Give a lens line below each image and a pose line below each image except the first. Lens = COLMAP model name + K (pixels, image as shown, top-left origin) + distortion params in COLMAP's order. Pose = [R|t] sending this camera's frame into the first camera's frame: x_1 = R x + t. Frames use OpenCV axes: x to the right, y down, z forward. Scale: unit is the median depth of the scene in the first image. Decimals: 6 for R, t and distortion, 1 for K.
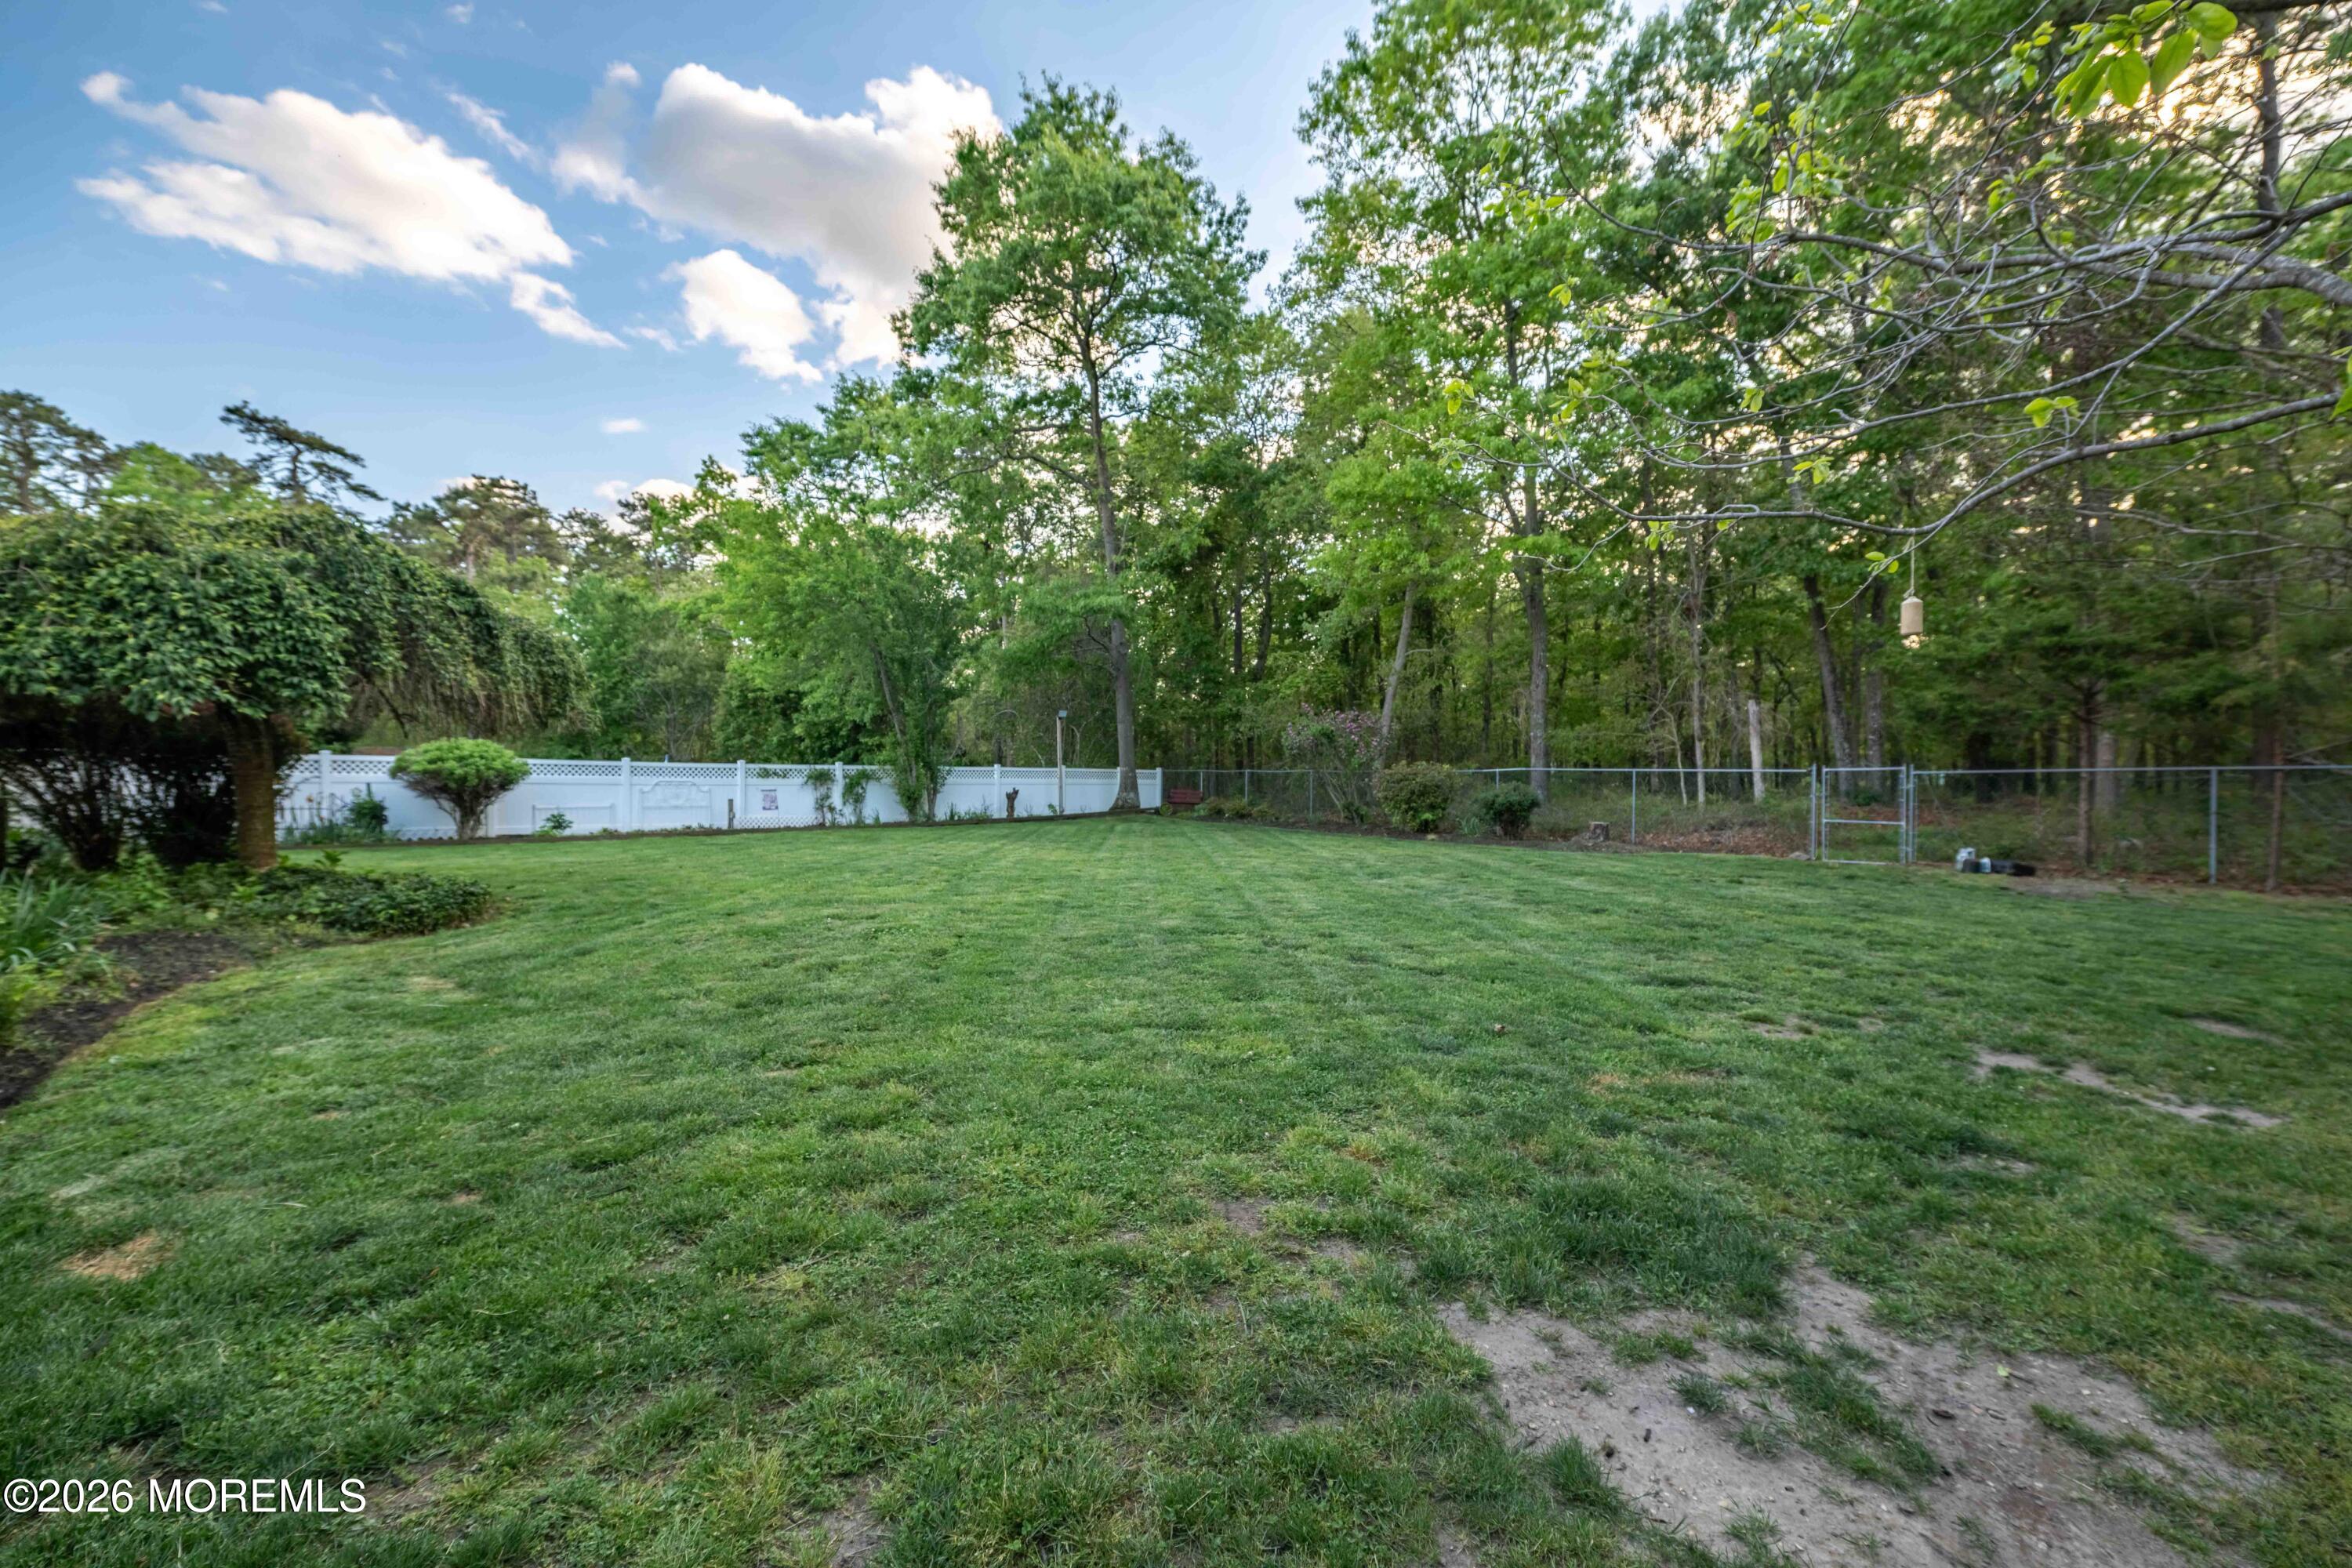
lens RADIAL K [[932.0, 0, 1176.0], [0, 932.0, 784.0], [0, 0, 1]] dist [-0.000254, -0.000001]
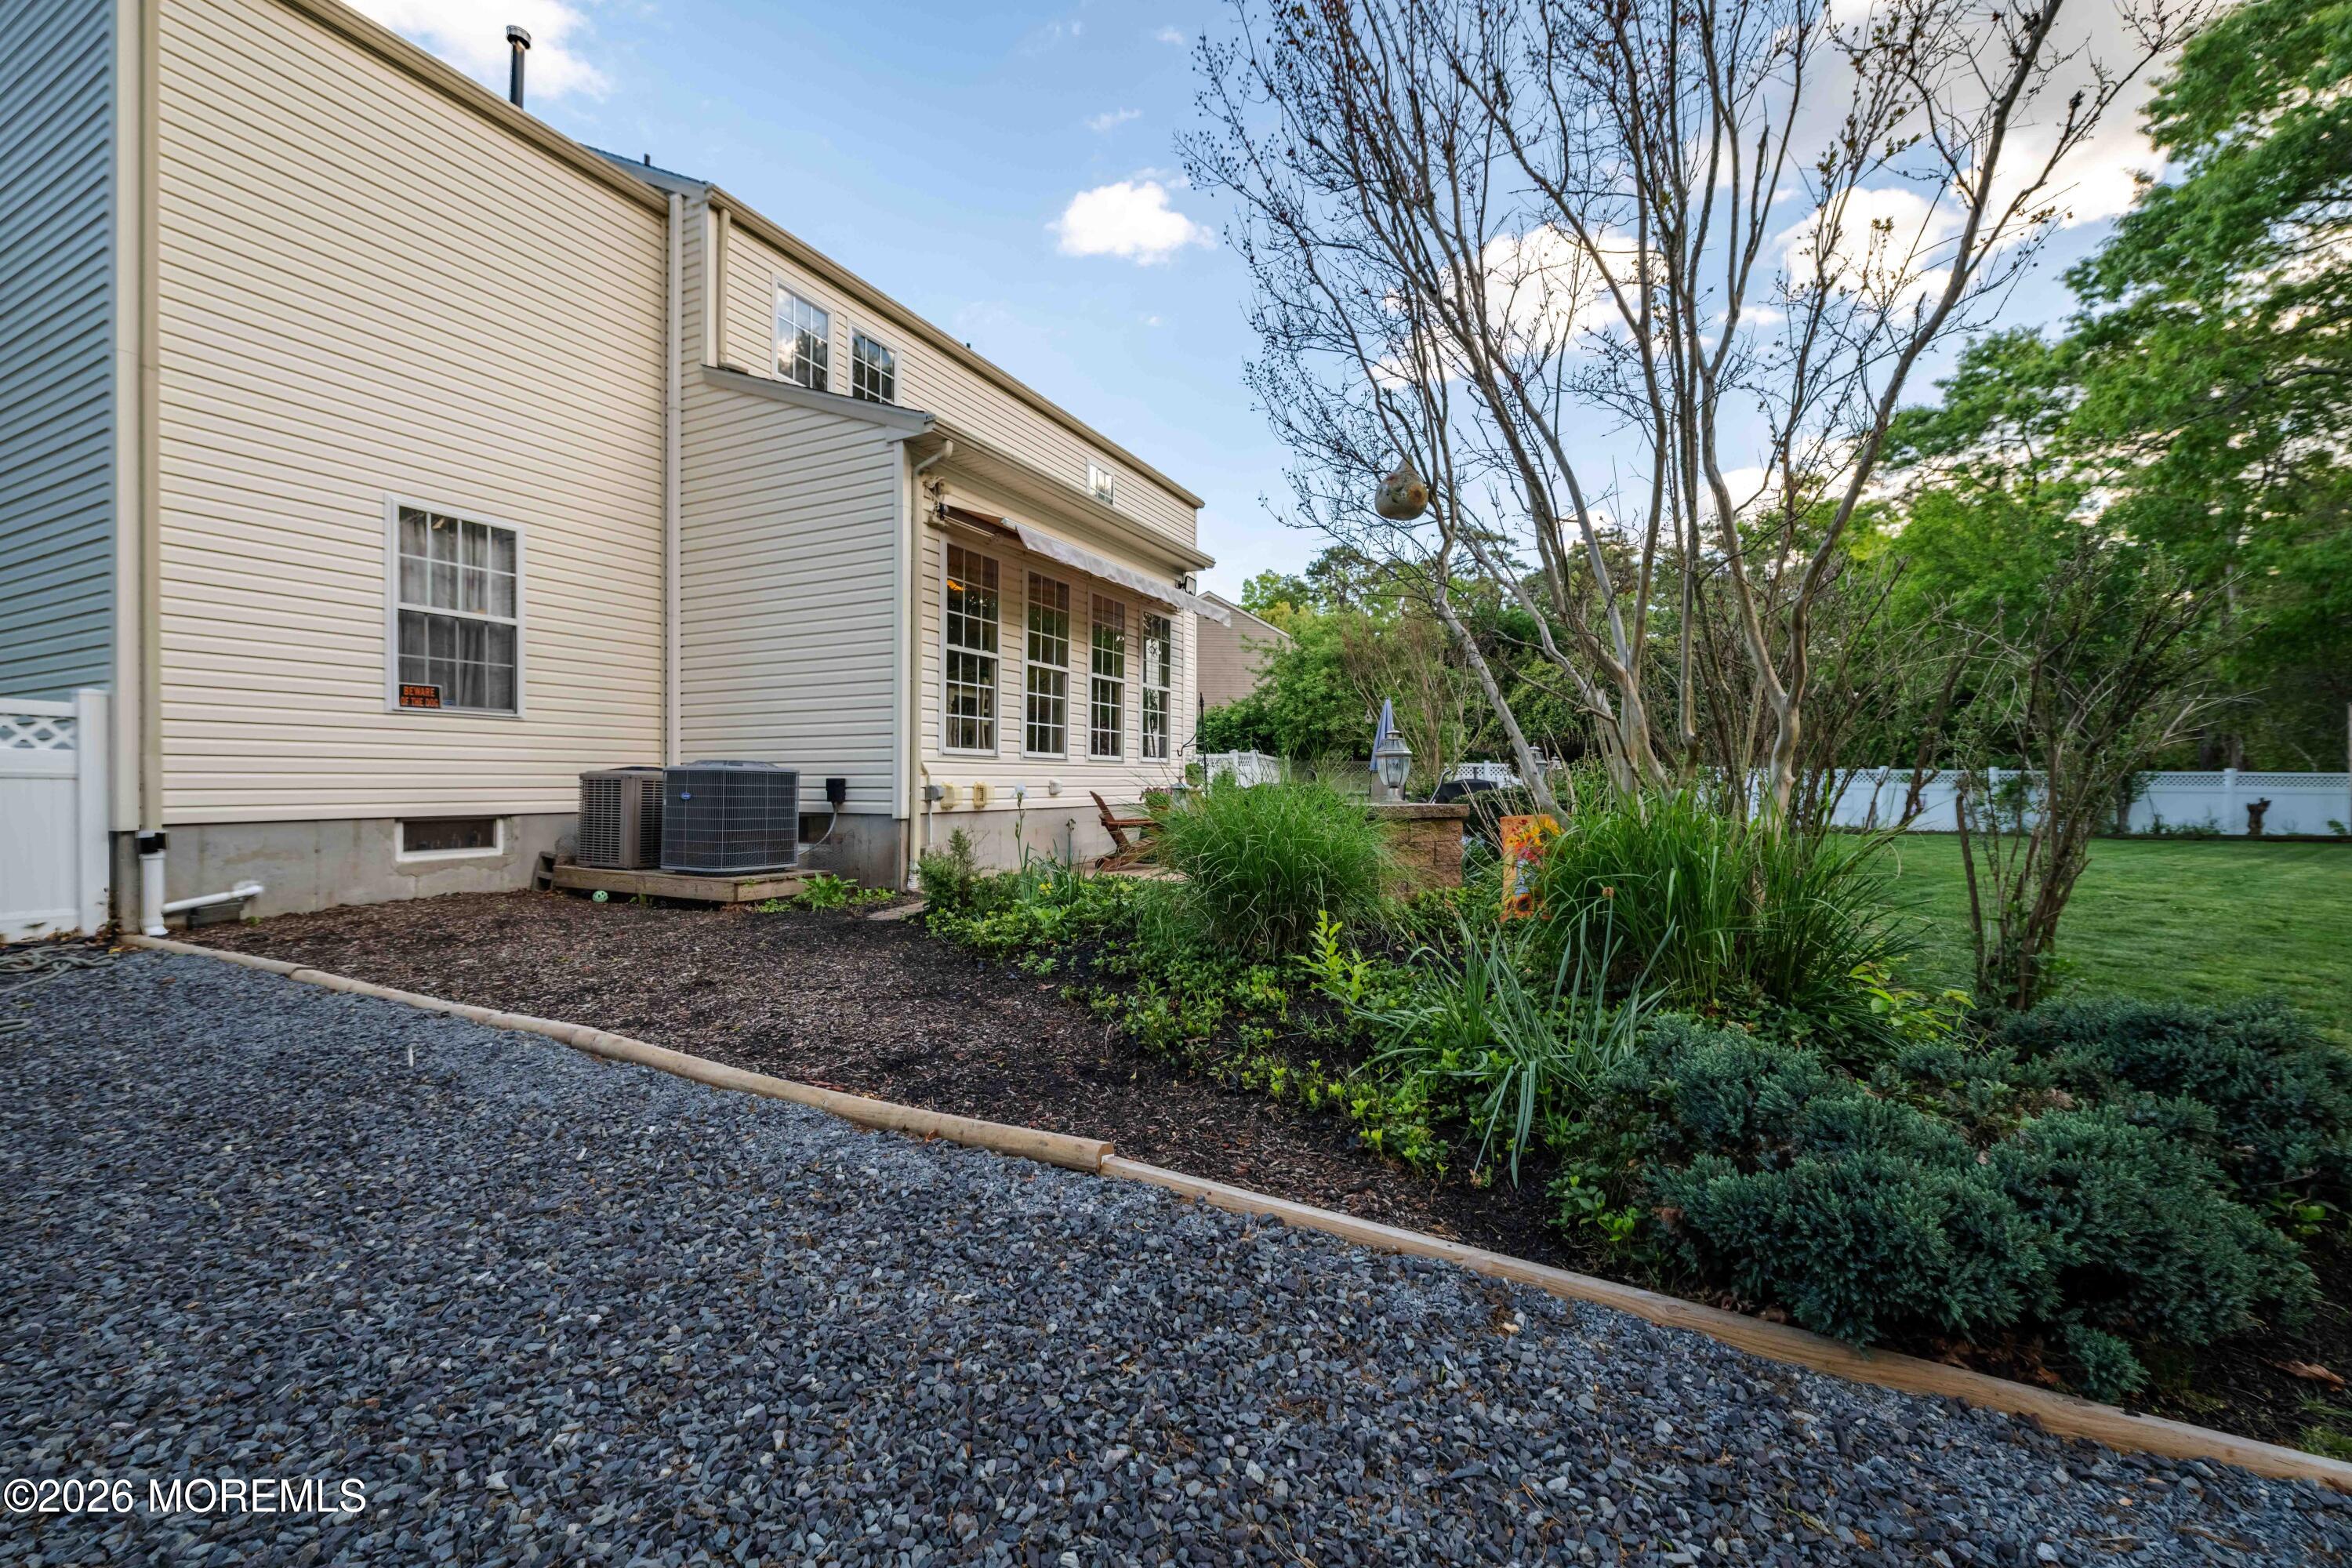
lens RADIAL K [[932.0, 0, 1176.0], [0, 932.0, 784.0], [0, 0, 1]] dist [-0.000254, -0.000001]
pose [[0.536057, 0.017417, -0.844002, 0.002239], [-0.013815, 0.999834, 0.011858, -0.004687], [0.844069, 0.005303, 0.536209, -0.221738]]
